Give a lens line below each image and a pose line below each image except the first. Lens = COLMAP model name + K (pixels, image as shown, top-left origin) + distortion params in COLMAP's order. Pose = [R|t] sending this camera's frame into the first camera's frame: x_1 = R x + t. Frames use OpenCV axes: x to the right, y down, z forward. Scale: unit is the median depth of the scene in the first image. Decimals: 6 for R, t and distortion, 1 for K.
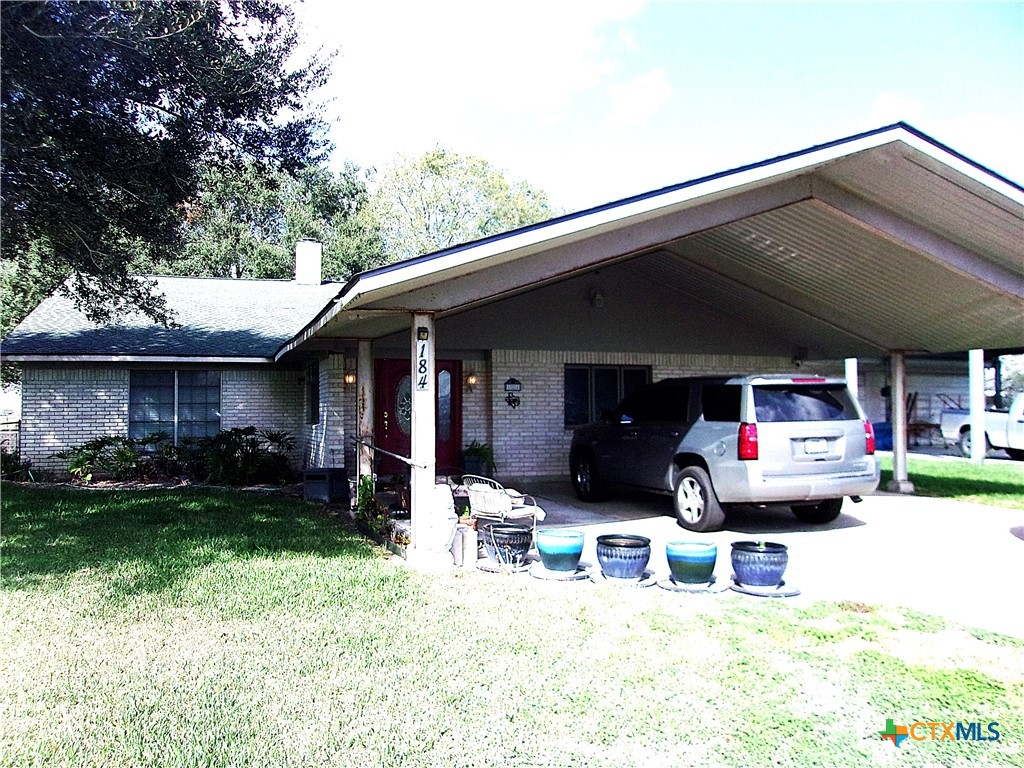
lens RADIAL K [[809.6, 0, 511.6], [0, 809.6, 367.0], [0, 0, 1]] dist [0.086504, -0.000770]
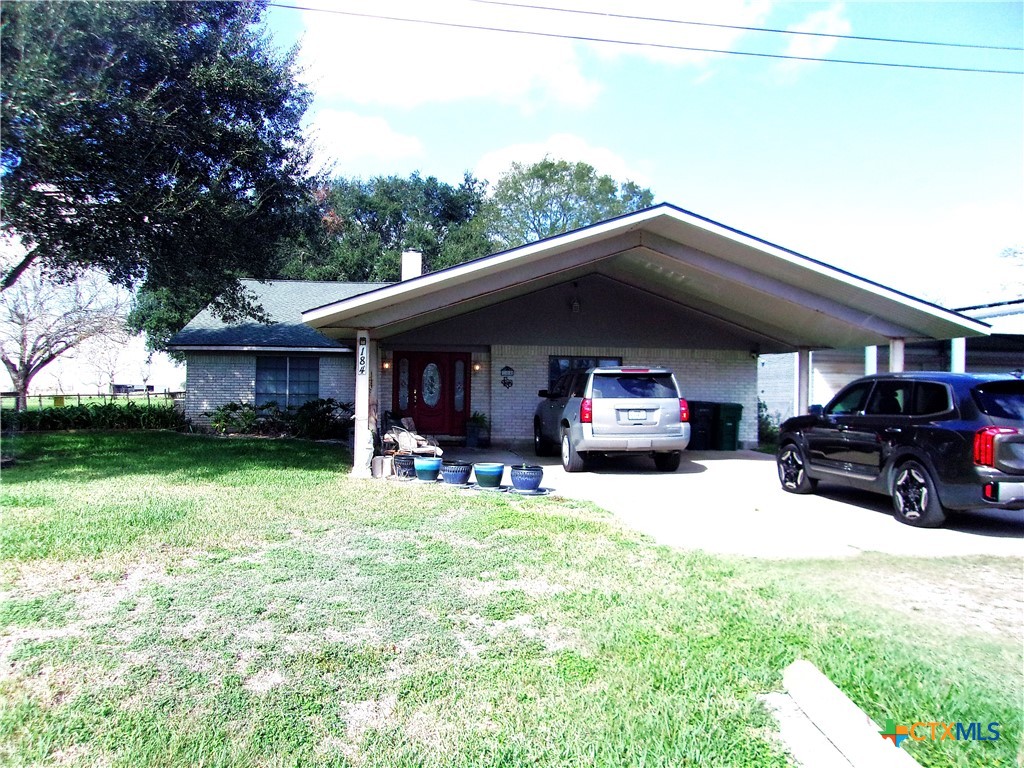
lens RADIAL K [[799.4, 0, 512.0], [0, 799.4, 384.0], [0, 0, 1]] dist [0.262378, -0.000028]
pose [[0.976536, 0.014589, -0.214861, 0.318582], [-0.005415, 0.999051, 0.043227, -0.015113], [0.215287, -0.041050, 0.975688, -0.328509]]
